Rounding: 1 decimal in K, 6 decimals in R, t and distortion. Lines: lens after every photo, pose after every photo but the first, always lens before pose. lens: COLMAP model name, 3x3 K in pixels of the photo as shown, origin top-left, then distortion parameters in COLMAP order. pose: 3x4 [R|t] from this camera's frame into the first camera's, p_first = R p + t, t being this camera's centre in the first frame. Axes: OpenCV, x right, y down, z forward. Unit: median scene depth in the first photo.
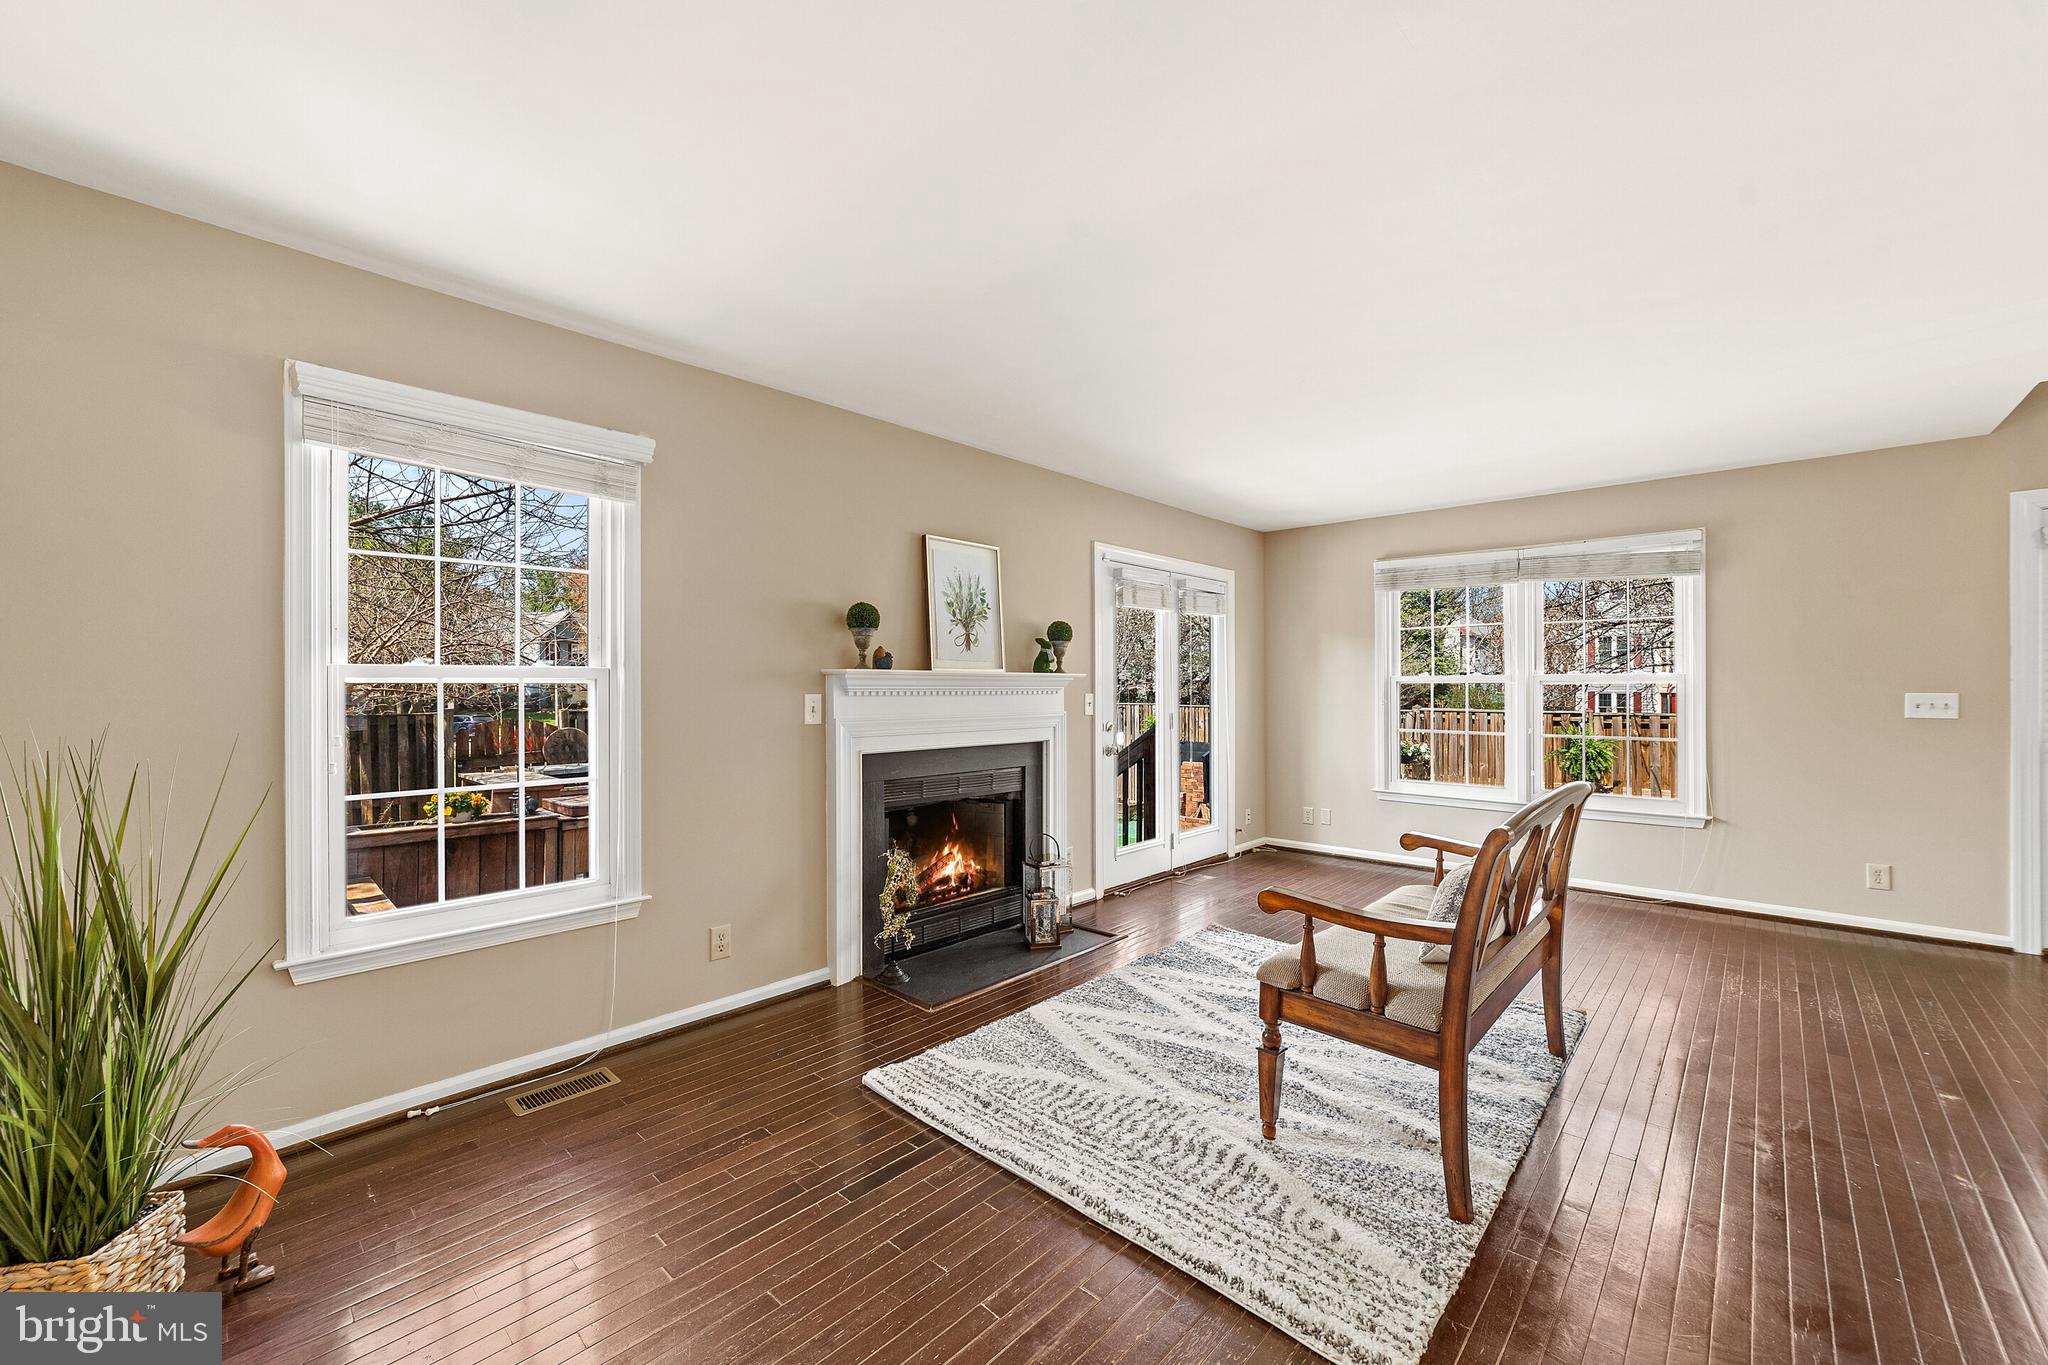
lens RADIAL K [[799.6, 0, 1021.7], [0, 799.6, 682.7], [0, 0, 1]] dist [-0.014014, 0.002727]
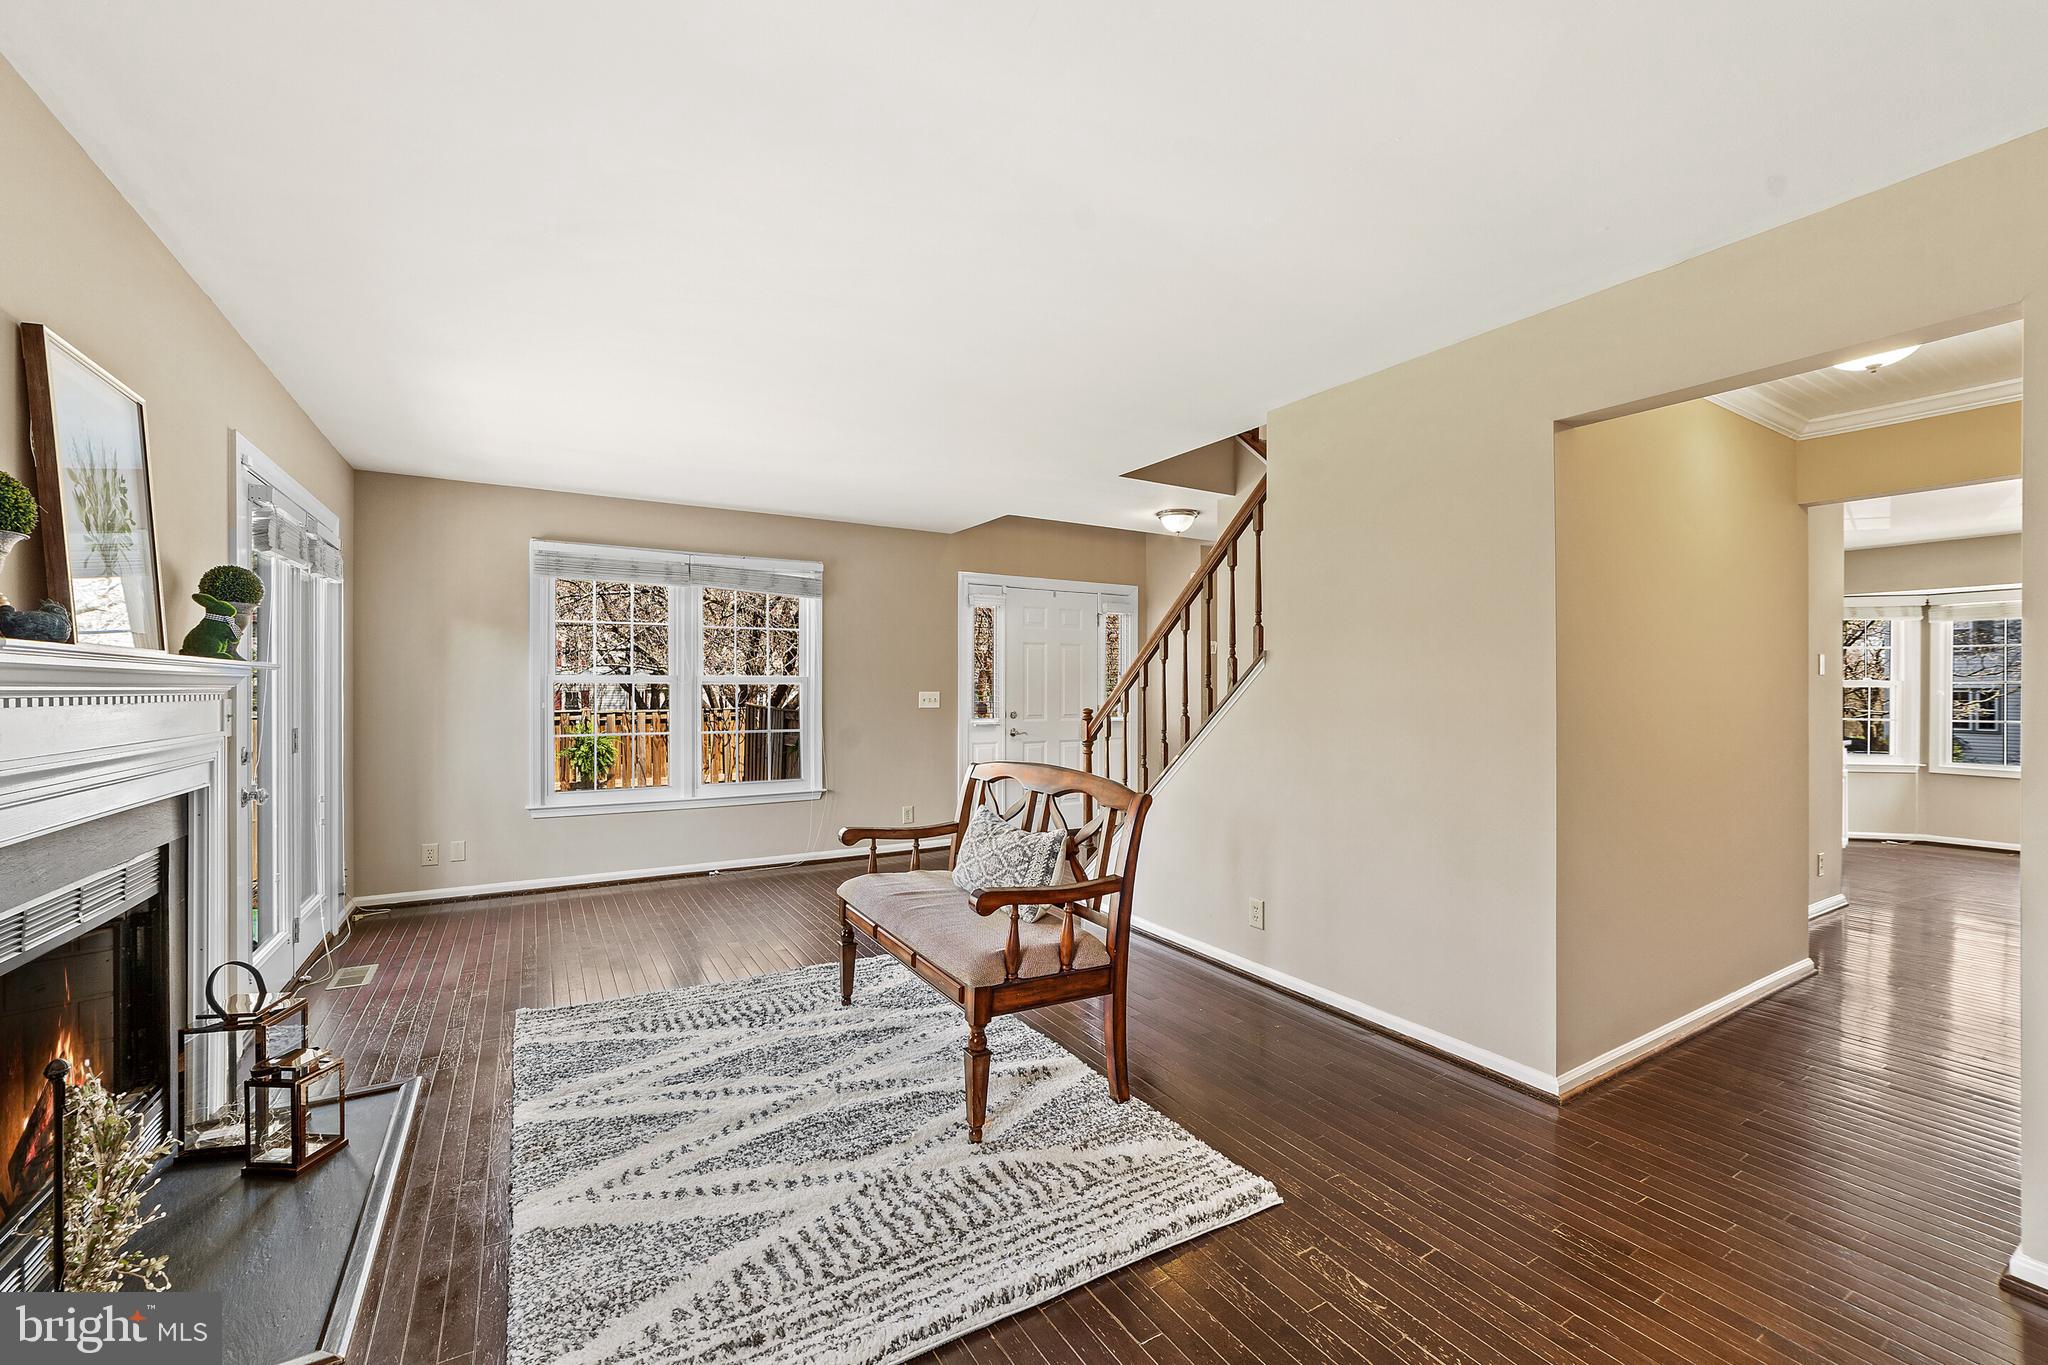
lens RADIAL K [[799.6, 0, 1076.0], [0, 799.6, 685.4], [0, 0, 1]] dist [-0.014014, 0.002727]
pose [[0.282986, 0.003419, 0.959118, -0.525587], [-0.008322, 0.999965, -0.001109, 0.000390], [-0.959088, -0.007668, 0.283005, 0.517219]]
